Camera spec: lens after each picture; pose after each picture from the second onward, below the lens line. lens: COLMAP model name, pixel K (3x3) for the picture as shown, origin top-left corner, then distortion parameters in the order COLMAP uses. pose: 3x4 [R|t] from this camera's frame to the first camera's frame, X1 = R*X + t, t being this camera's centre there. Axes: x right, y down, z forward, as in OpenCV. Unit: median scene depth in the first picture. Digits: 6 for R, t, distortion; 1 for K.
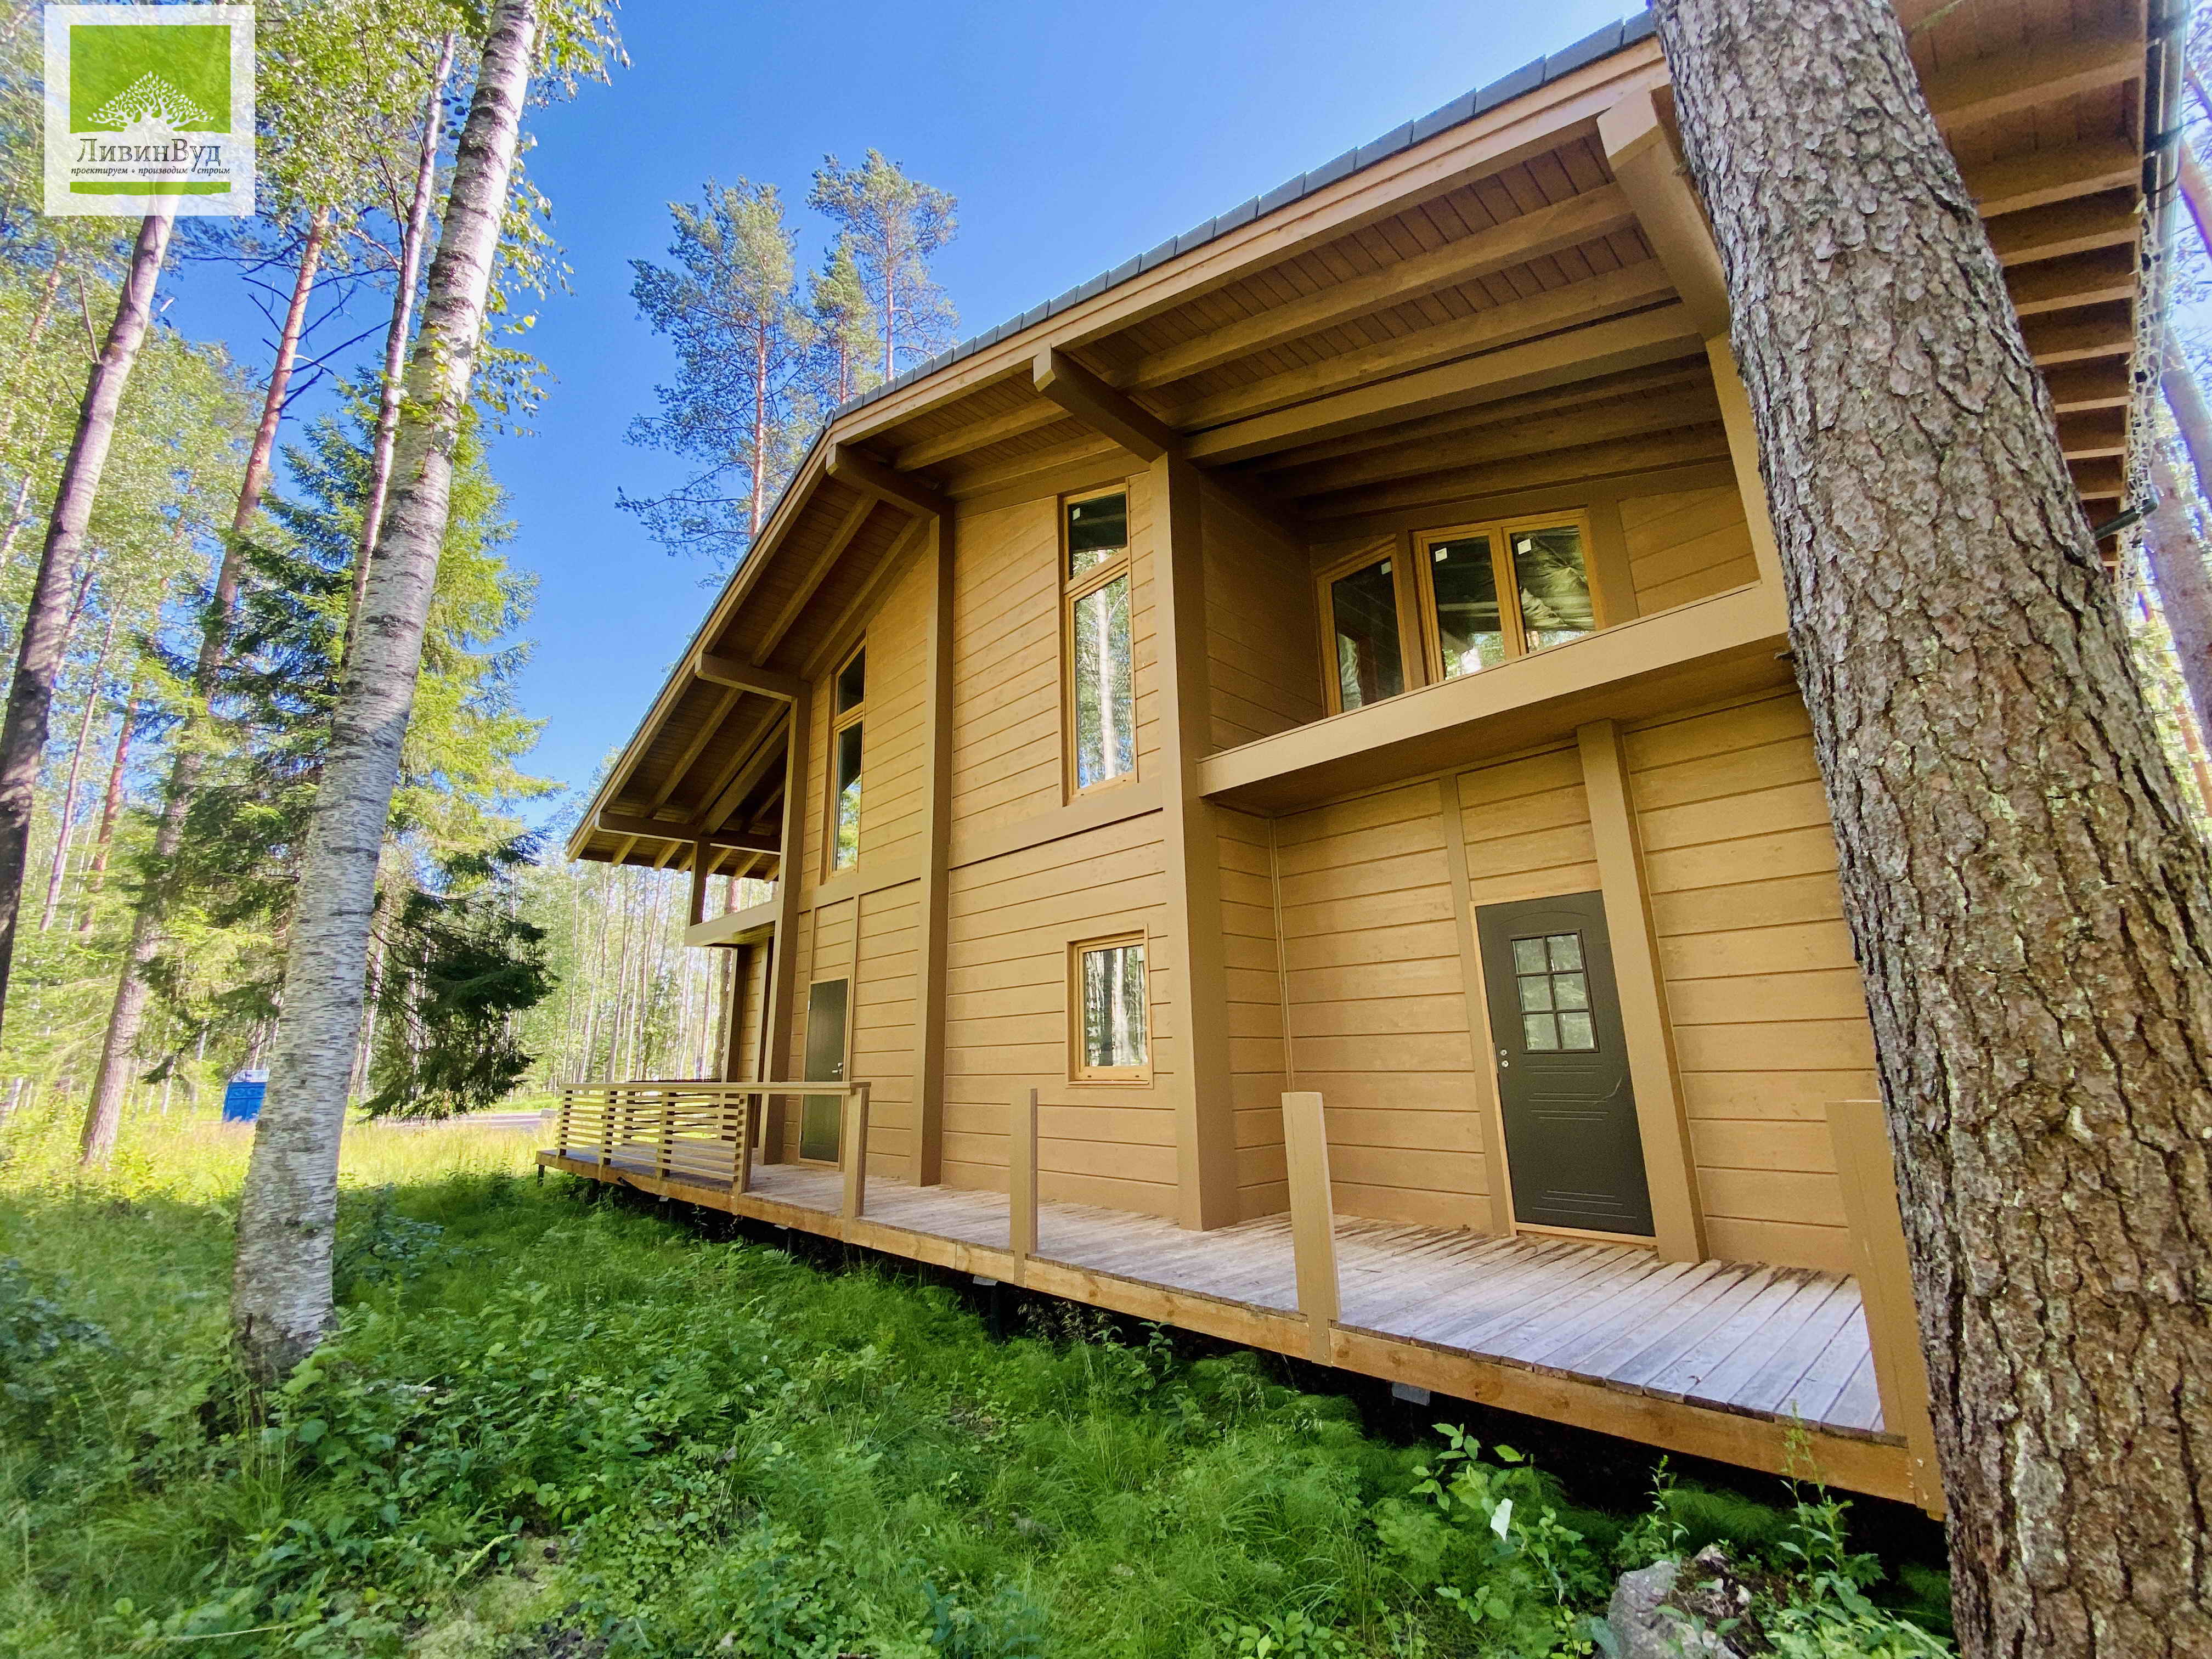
lens RADIAL K [[910.9, 0, 1106.5], [0, 910.9, 823.4], [0, 0, 1]] dist [-0.001499, -0.011925]
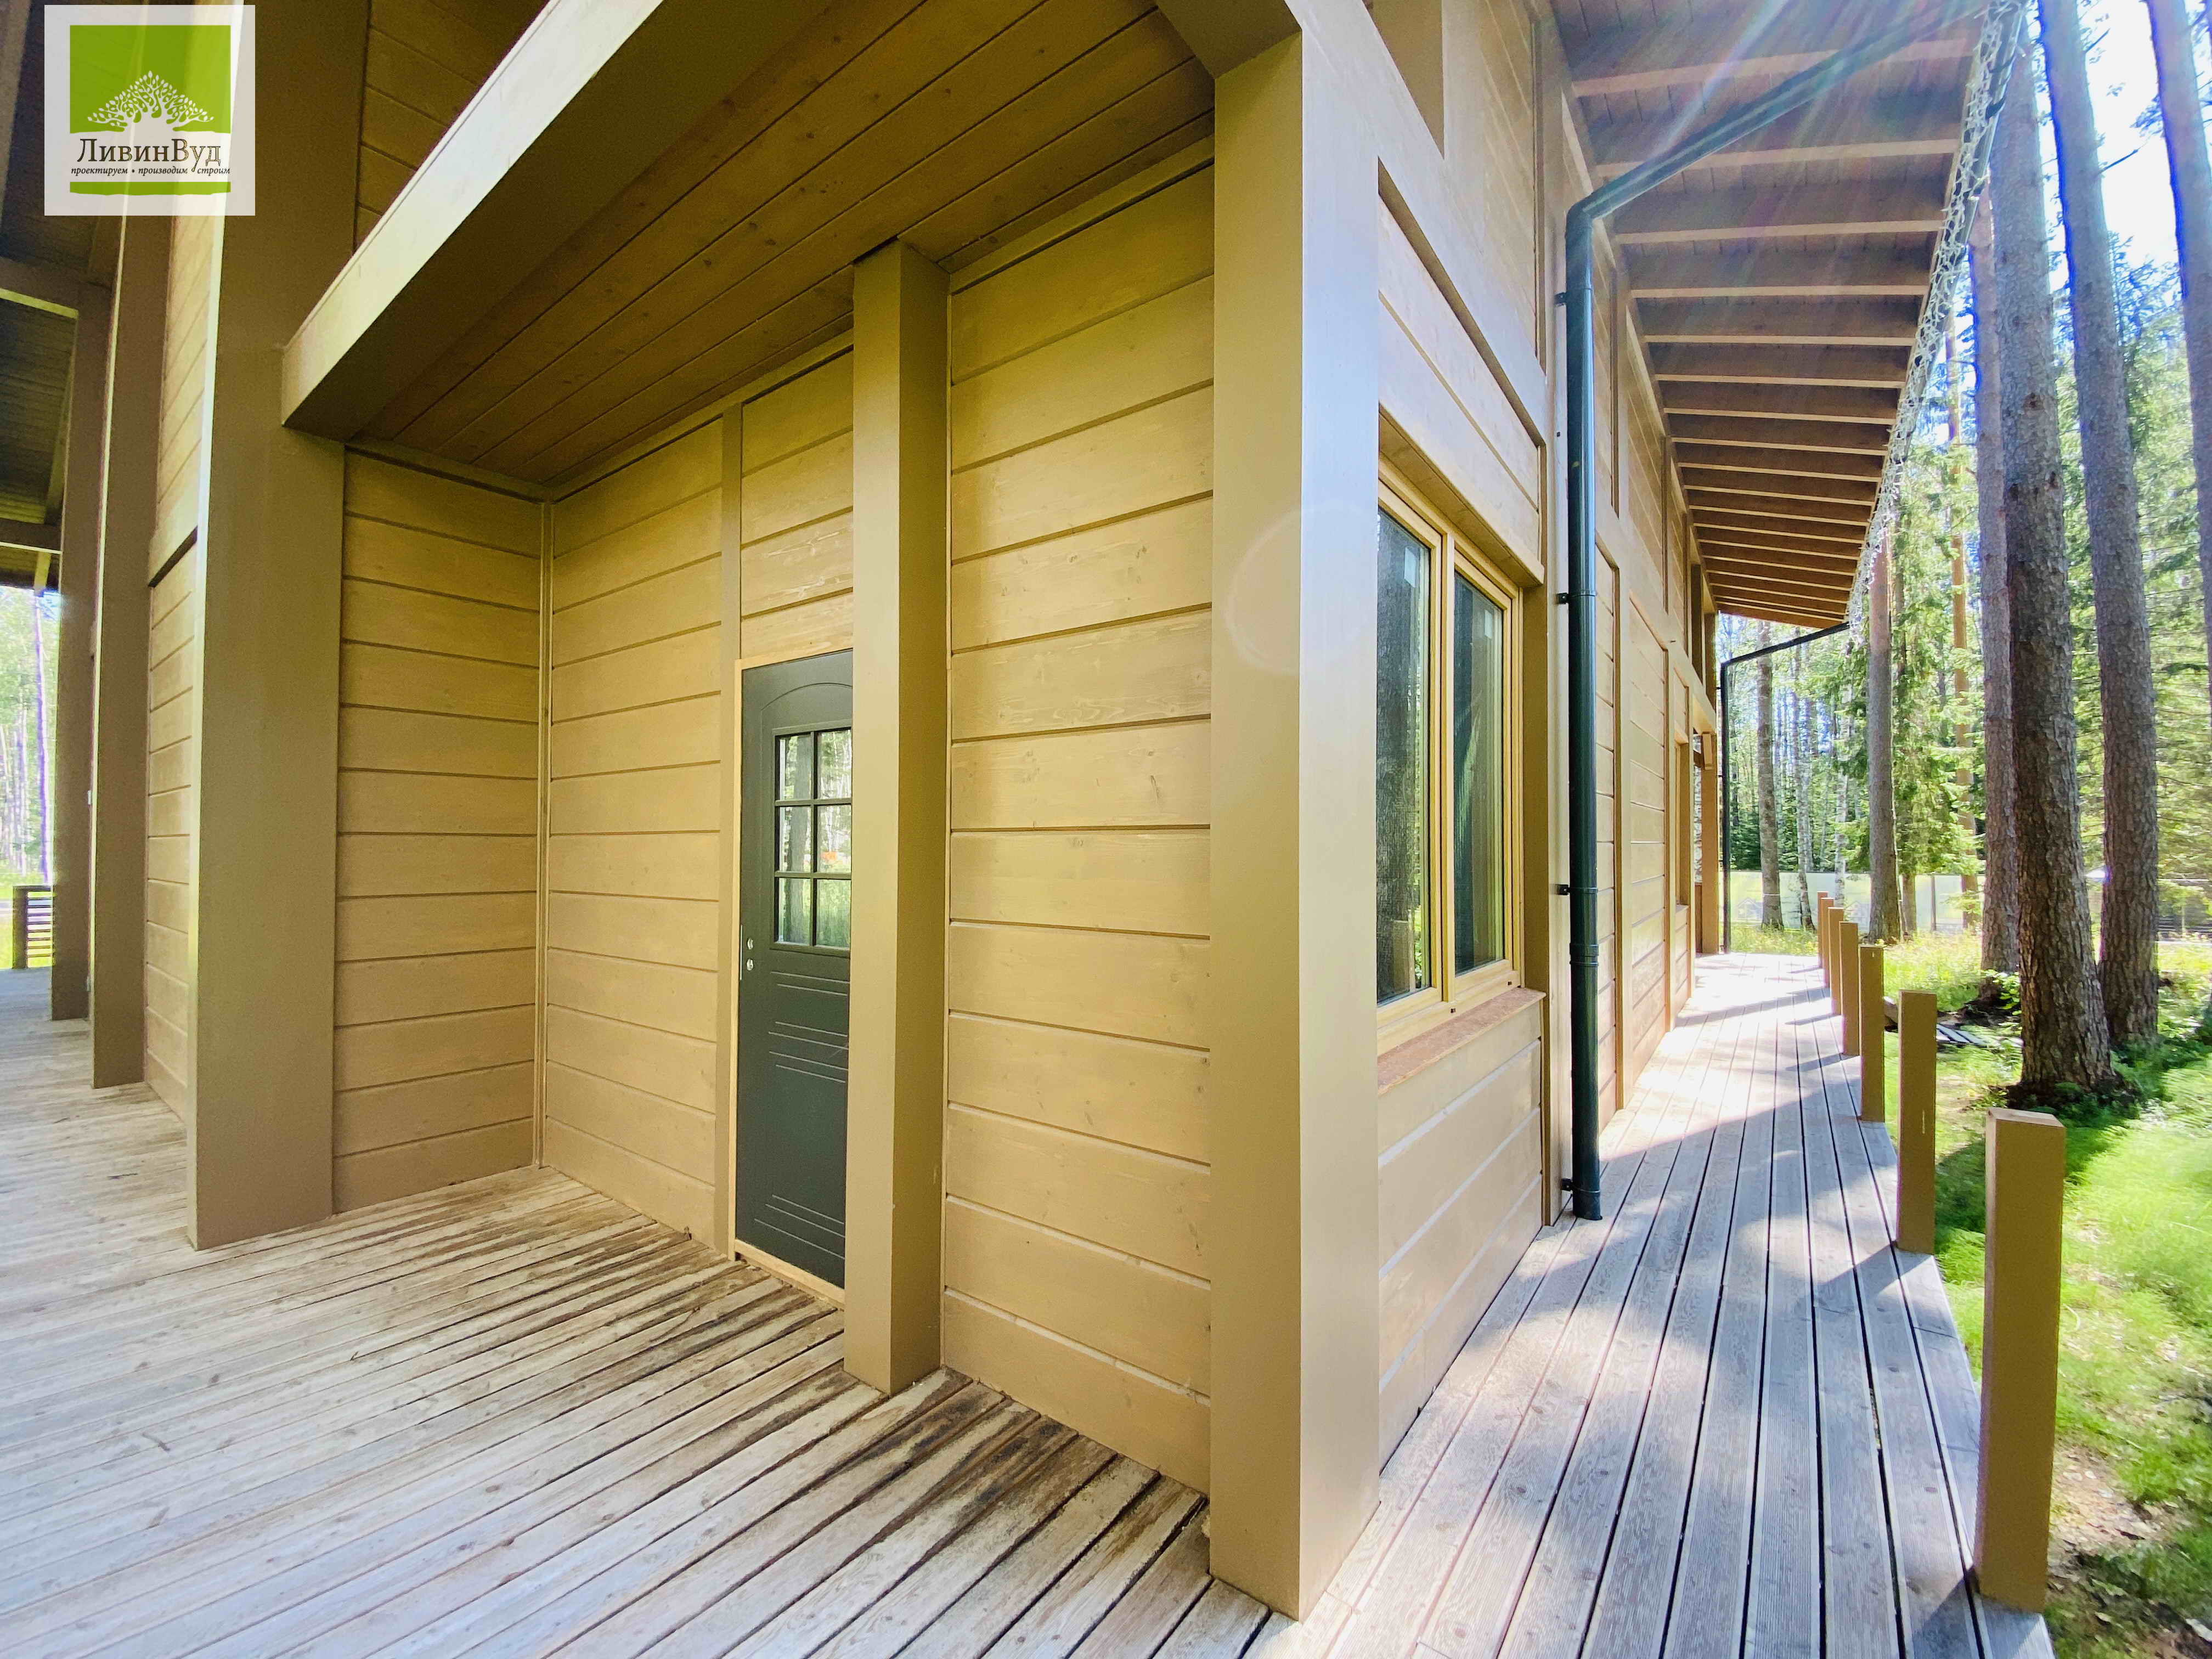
lens RADIAL K [[910.9, 0, 1116.4], [0, 910.9, 837.2], [0, 0, 1]] dist [-0.001499, -0.011925]
pose [[0.985324, 0.020882, 0.169415, 0.543951], [-0.060849, 0.970257, 0.234307, 0.050367], [-0.159483, -0.241177, 0.957287, 0.455619]]
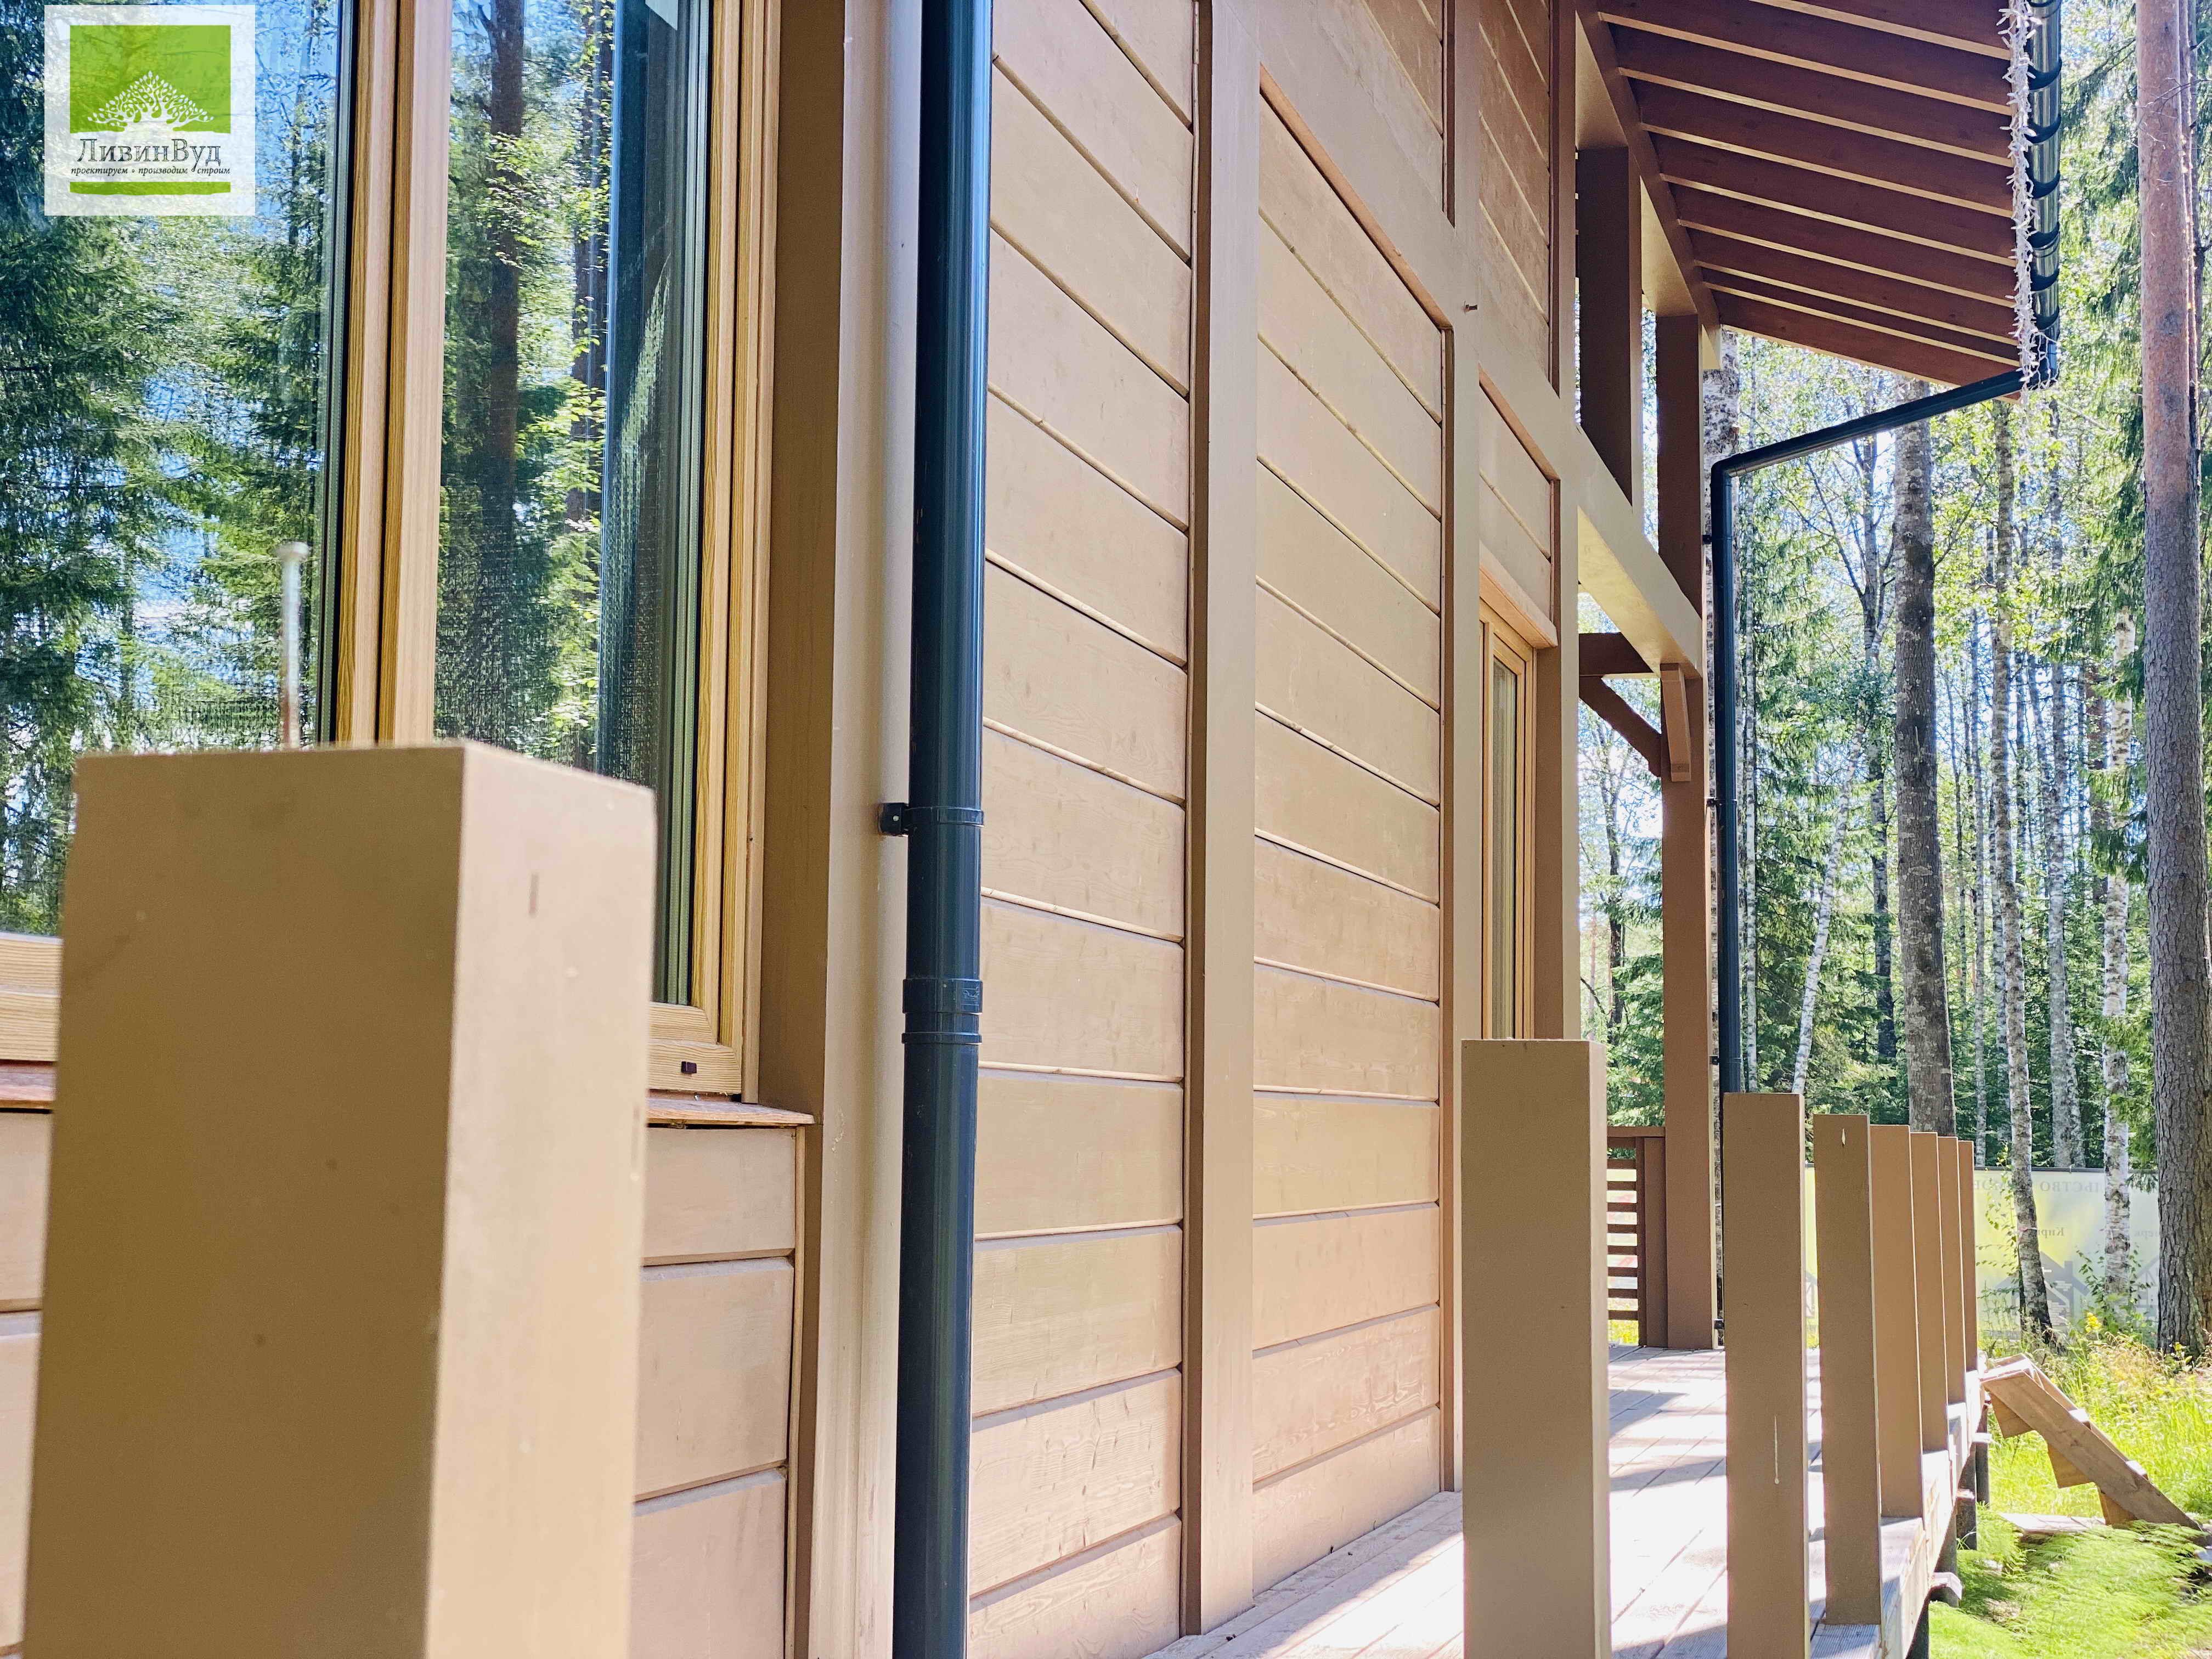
lens RADIAL K [[3299.3, 0, 1120.2], [0, 3299.3, 824.4], [0, 0, 1]] dist [0.058116, 0.000000]
pose [[0.862099, 0.074085, 0.501295, 0.616252], [-0.149745, 0.982321, 0.112349, 0.118119], [-0.484110, -0.171922, 0.857951, 0.331591]]
